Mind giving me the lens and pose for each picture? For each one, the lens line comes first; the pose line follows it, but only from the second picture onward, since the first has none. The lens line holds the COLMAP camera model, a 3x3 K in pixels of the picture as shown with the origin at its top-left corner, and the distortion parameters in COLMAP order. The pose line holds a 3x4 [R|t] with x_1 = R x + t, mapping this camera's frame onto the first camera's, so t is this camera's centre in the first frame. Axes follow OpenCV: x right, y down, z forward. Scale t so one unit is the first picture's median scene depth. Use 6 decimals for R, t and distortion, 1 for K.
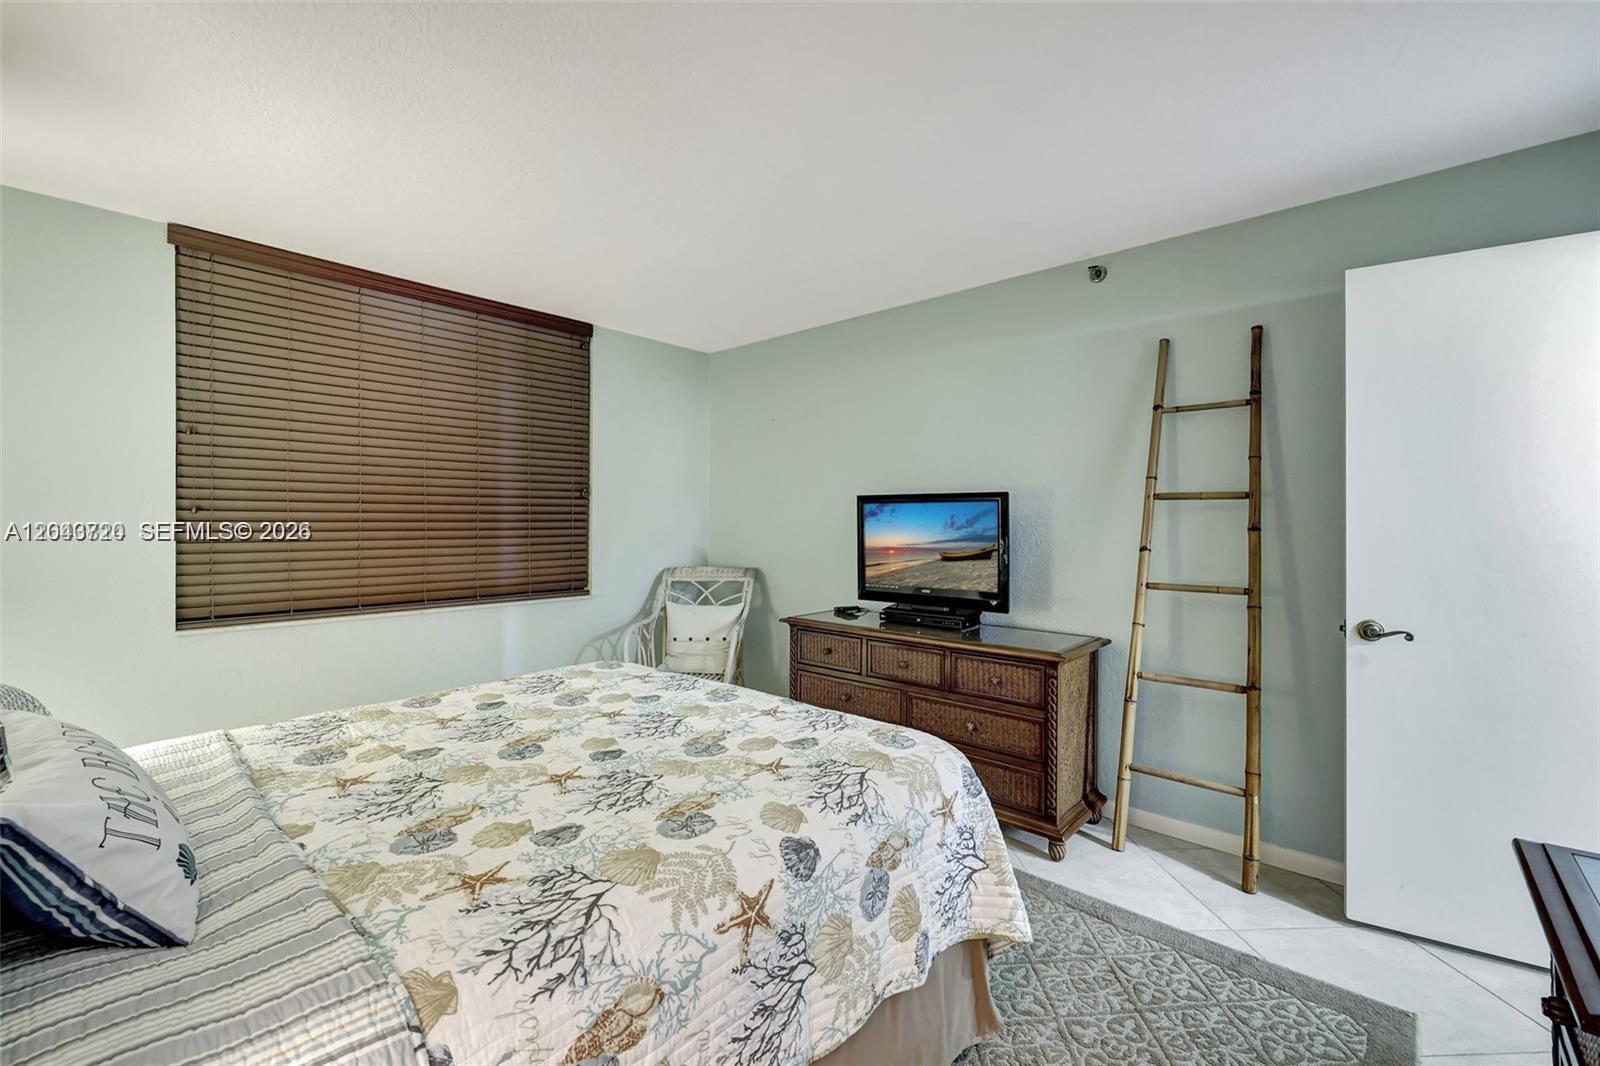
lens RADIAL K [[683.2, 0, 799.3], [0, 683.2, 512.8], [0, 0, 1]] dist [0.002523, -0.000189]
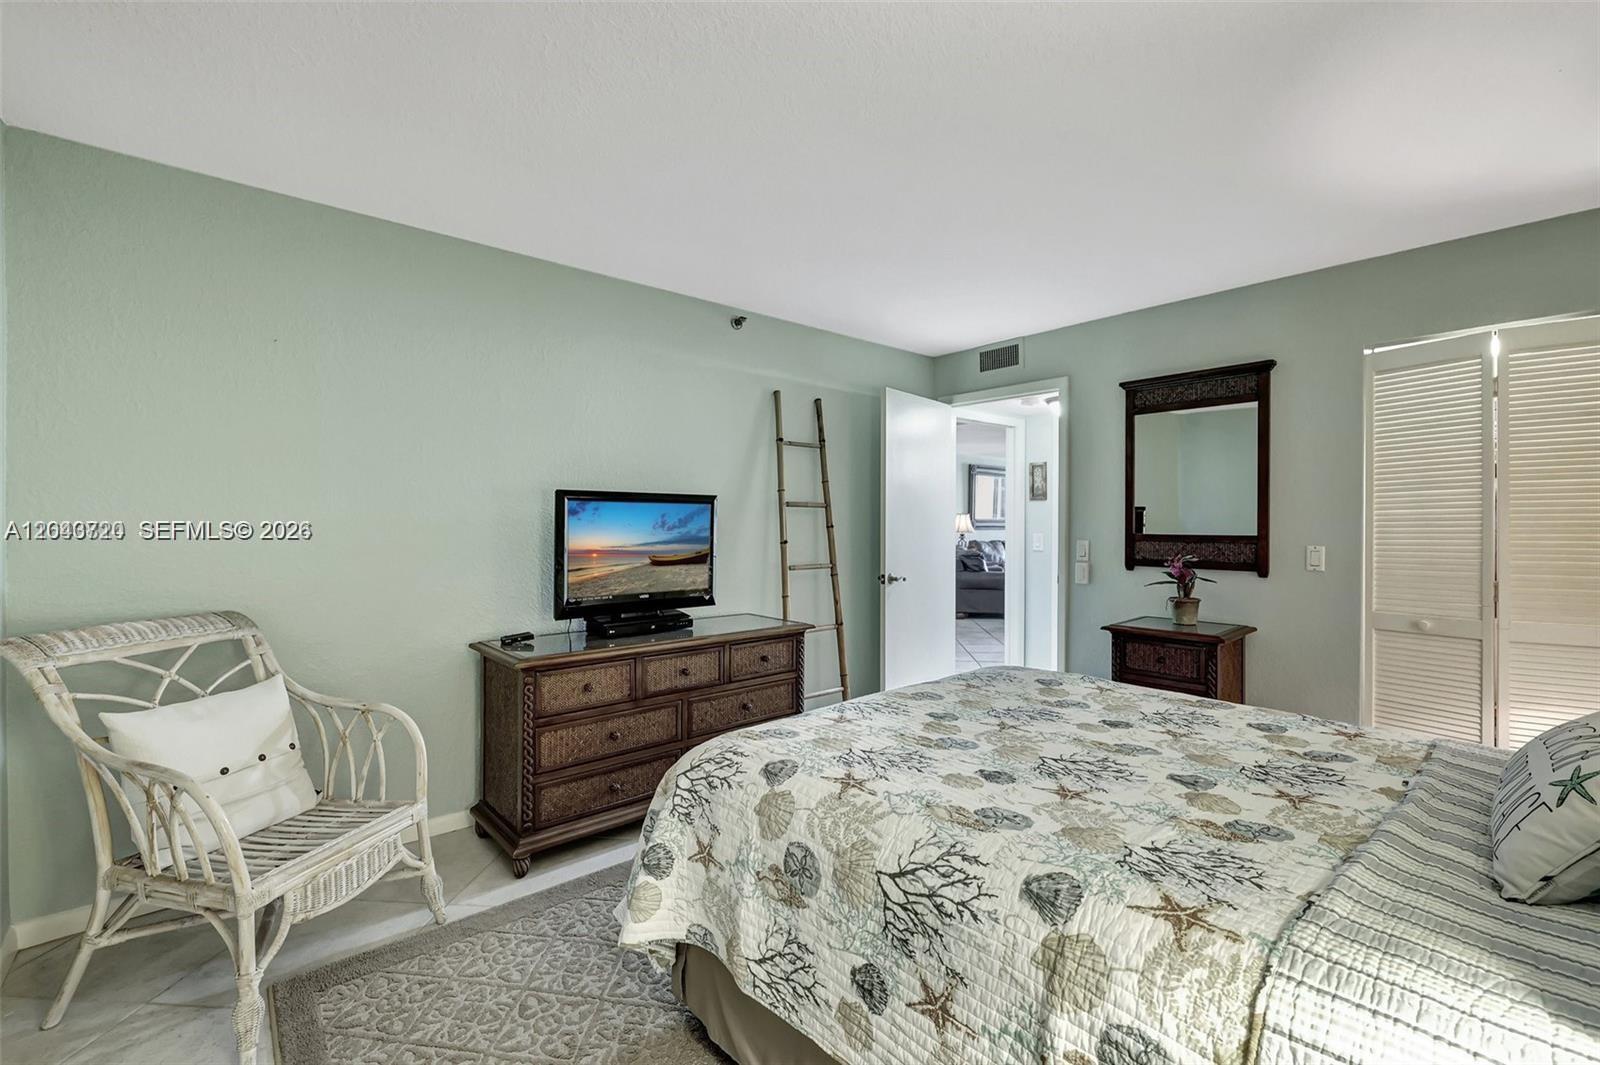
lens RADIAL K [[675.1, 0, 801.3], [0, 675.1, 524.6], [0, 0, 1]] dist [-0.001237, -0.000678]
pose [[0.112118, -0.000603, 0.993695, -0.753166], [-0.010725, 0.999941, 0.001817, 0.013937], [-0.993637, -0.010861, 0.112105, 0.730144]]
